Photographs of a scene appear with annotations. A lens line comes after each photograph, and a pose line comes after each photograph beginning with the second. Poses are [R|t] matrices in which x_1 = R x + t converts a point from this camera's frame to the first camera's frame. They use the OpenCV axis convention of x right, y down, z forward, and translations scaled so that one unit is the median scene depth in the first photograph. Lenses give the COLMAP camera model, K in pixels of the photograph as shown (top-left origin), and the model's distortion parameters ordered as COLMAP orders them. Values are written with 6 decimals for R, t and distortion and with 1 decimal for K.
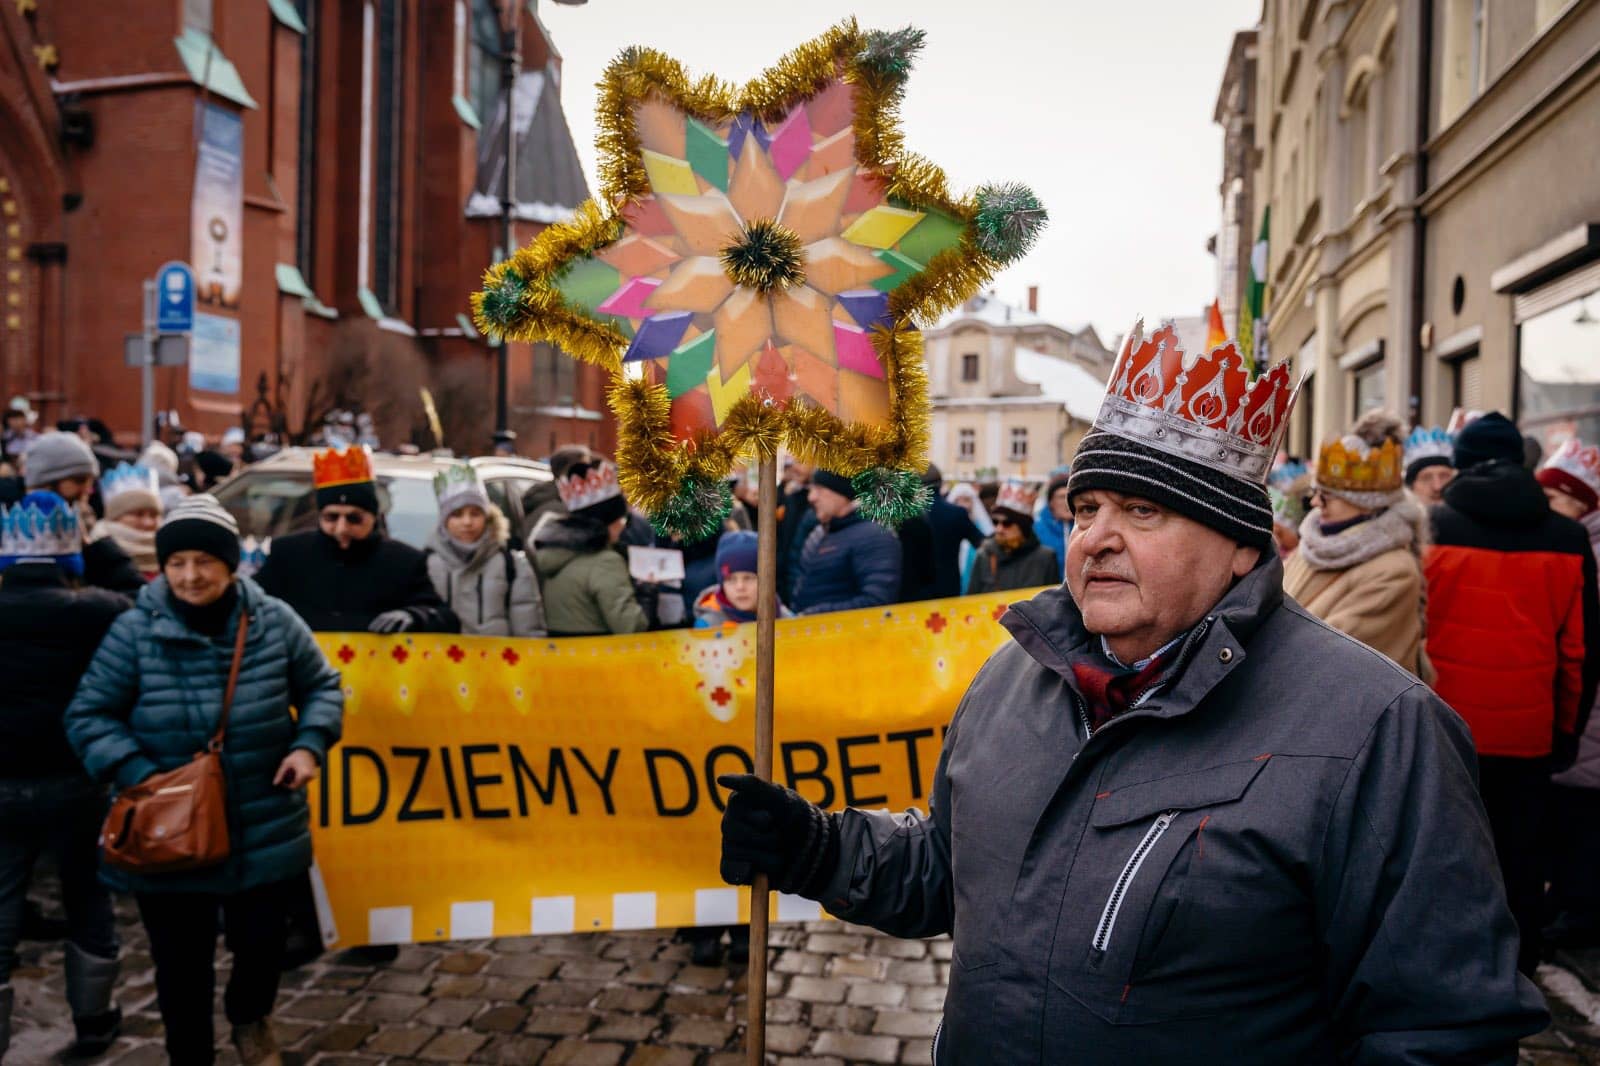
lens RADIAL K [[1253.1, 0, 807.2], [0, 1253.1, 526.8], [0, 0, 1]] dist [-0.009328, 0.004199]
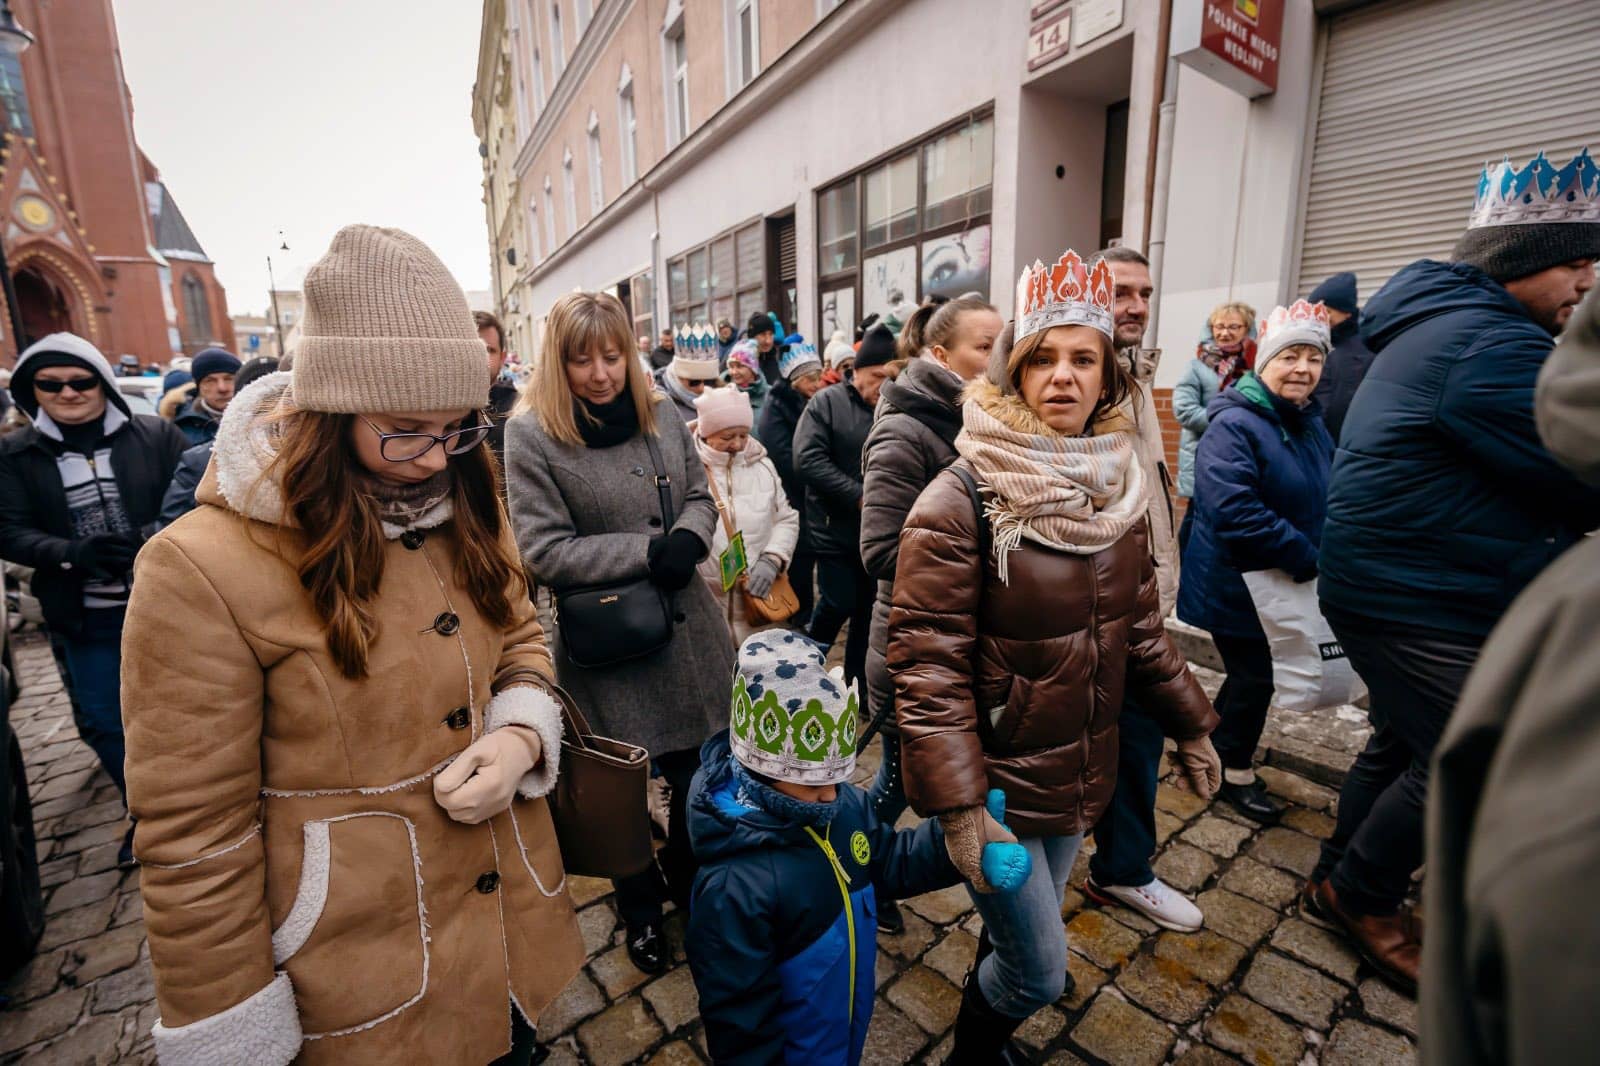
lens RADIAL K [[746.4, 0, 795.3], [0, 746.4, 537.5], [0, 0, 1]] dist [-0.002163, -0.001137]
pose [[0.812110, -0.160659, 0.560952, -0.315507], [0.048742, 0.976667, 0.209156, 0.053870], [-0.581466, -0.142516, 0.800991, -1.787285]]
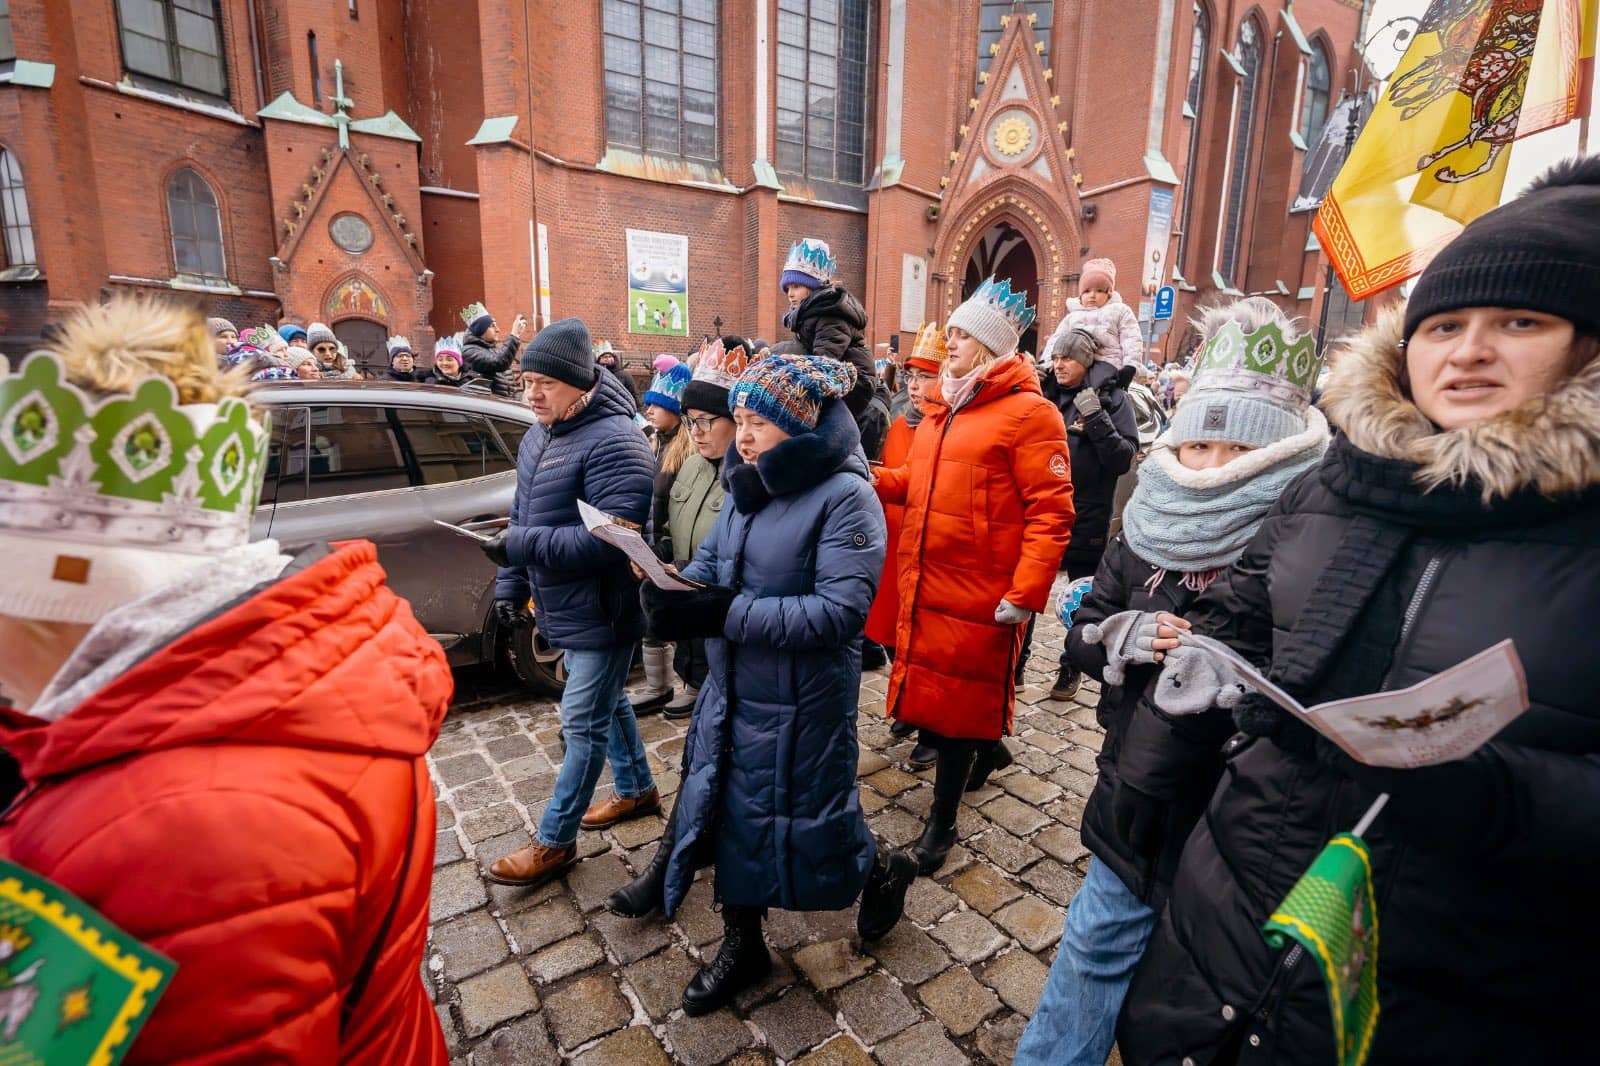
lens RADIAL K [[746.4, 0, 796.3], [0, 746.4, 531.0], [0, 0, 1]] dist [-0.002163, -0.001137]
pose [[0.692868, 0.124885, -0.710167, 0.016682], [-0.016492, 0.987374, 0.157543, 0.010462], [0.720876, -0.097445, 0.686180, -0.235814]]
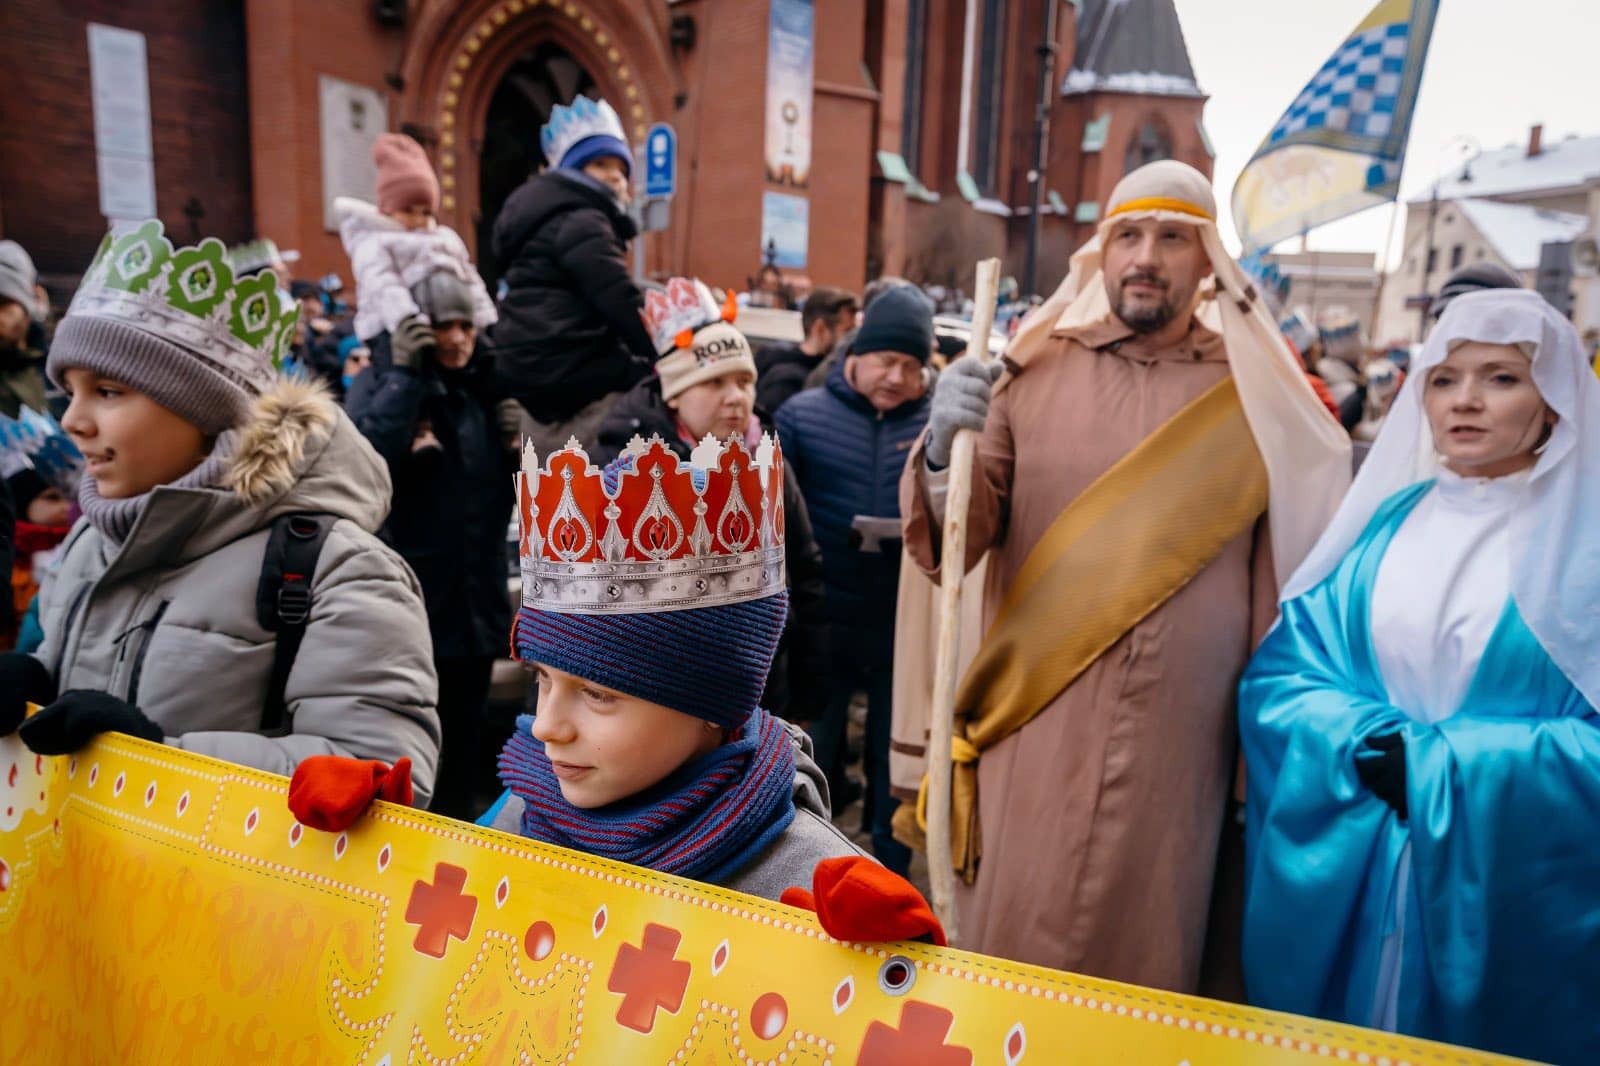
lens RADIAL K [[1085.8, 0, 794.8], [0, 1085.8, 531.5], [0, 0, 1]] dist [-0.004316, -0.000070]
pose [[0.865462, 0.085021, -0.493708, 0.026560], [-0.021909, 0.990975, 0.132247, -0.002888], [0.500496, -0.103638, 0.859513, 0.156447]]
